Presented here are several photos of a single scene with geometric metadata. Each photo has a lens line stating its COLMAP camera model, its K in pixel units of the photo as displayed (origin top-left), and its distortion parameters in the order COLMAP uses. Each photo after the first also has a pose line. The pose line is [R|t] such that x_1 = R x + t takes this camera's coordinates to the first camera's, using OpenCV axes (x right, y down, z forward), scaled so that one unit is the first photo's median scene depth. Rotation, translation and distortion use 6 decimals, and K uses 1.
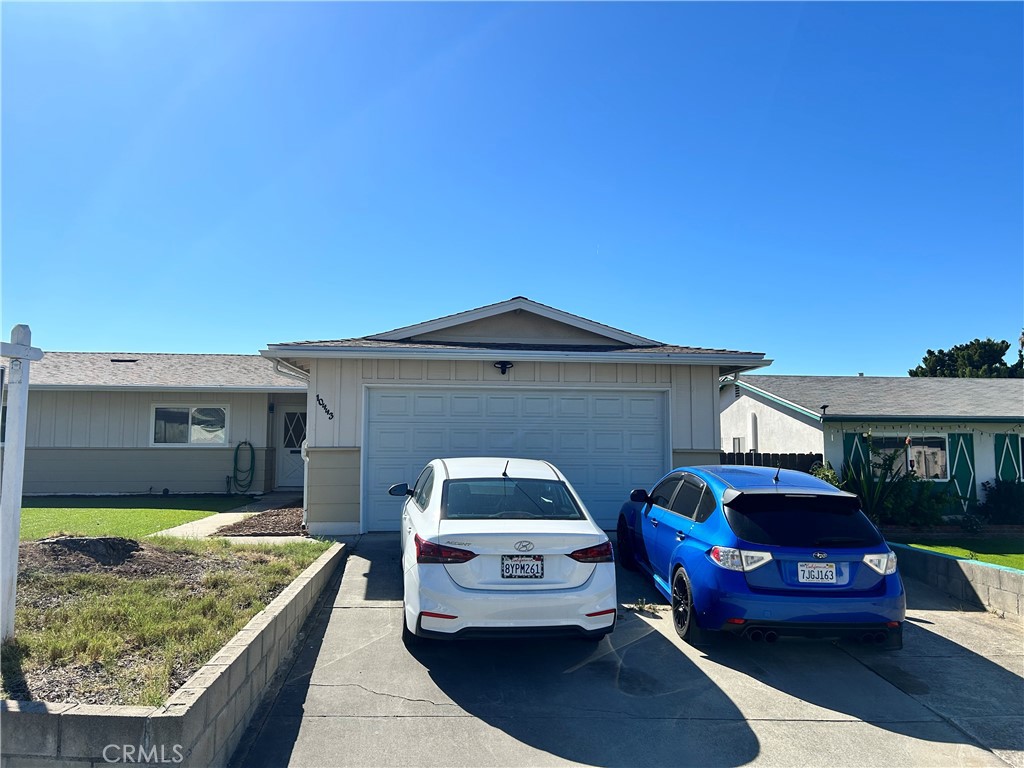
lens RADIAL K [[774.9, 0, 508.5], [0, 774.9, 382.4], [0, 0, 1]] dist [0.065696, -0.079208]
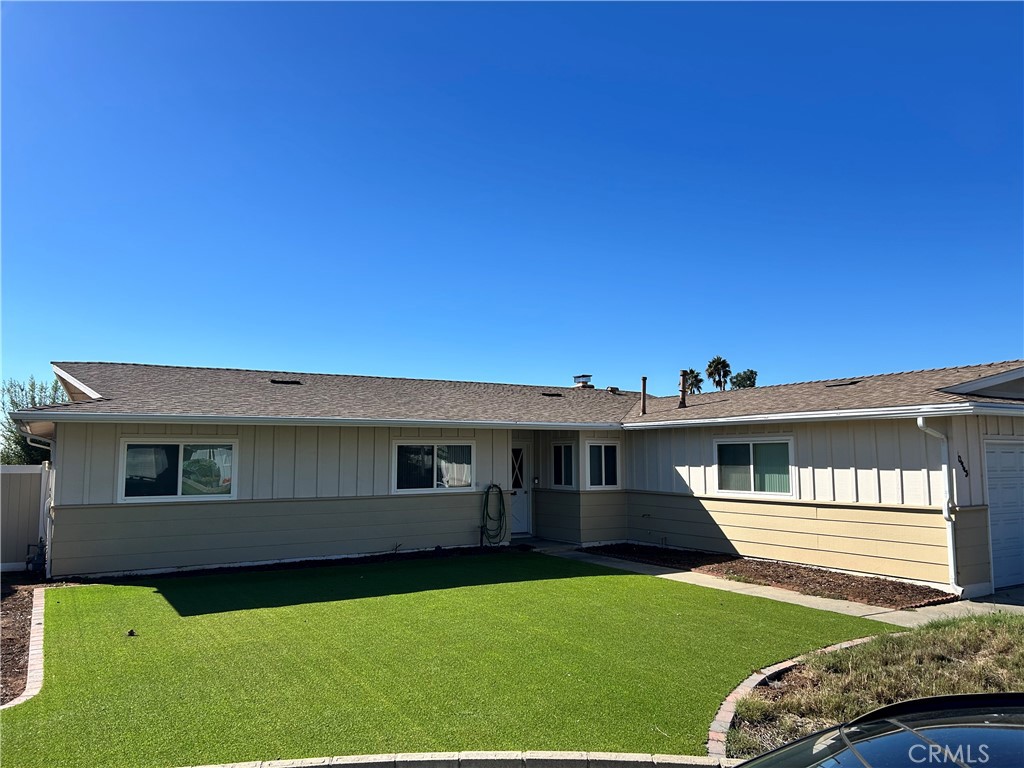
lens RADIAL K [[774.9, 0, 508.5], [0, 774.9, 382.4], [0, 0, 1]] dist [0.065696, -0.079208]
pose [[0.899399, 0.027589, 0.436256, -0.699772], [-0.024858, 0.999619, -0.011967, -0.026224], [-0.436420, -0.000082, 0.899743, 0.224612]]
